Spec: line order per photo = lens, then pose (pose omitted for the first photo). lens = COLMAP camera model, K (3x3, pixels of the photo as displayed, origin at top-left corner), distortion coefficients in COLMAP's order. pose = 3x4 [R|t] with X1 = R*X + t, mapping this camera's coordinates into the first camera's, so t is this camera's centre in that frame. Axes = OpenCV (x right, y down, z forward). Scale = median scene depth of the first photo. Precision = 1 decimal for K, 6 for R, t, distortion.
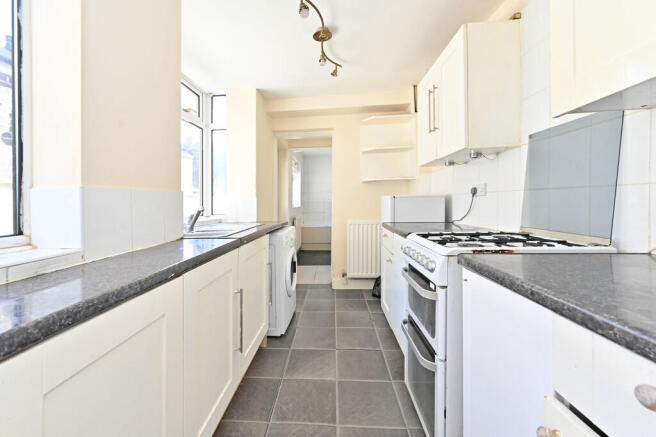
lens RADIAL K [[272.5, 0, 310.6], [0, 272.5, 197.0], [0, 0, 1]] dist [0.000003, -0.000051]
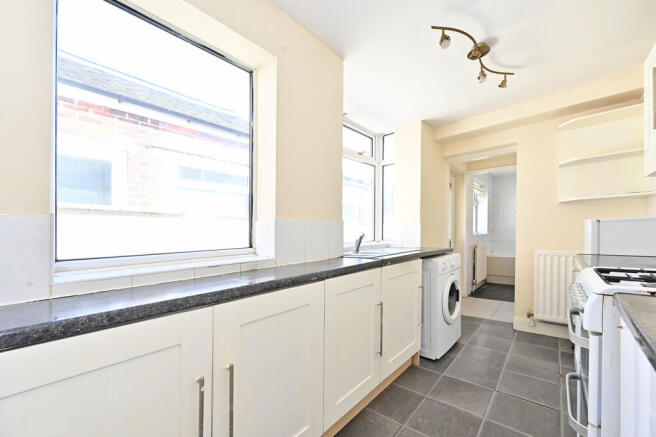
lens RADIAL K [[263.5, 0, 325.6], [0, 263.5, 216.0], [0, 0, 1]] dist [-0.001426, -0.000285]
pose [[0.805385, -0.033898, -0.591781, 0.124907], [0.015069, 0.999212, -0.036728, 0.001548], [0.592560, 0.020663, 0.805261, -0.036500]]
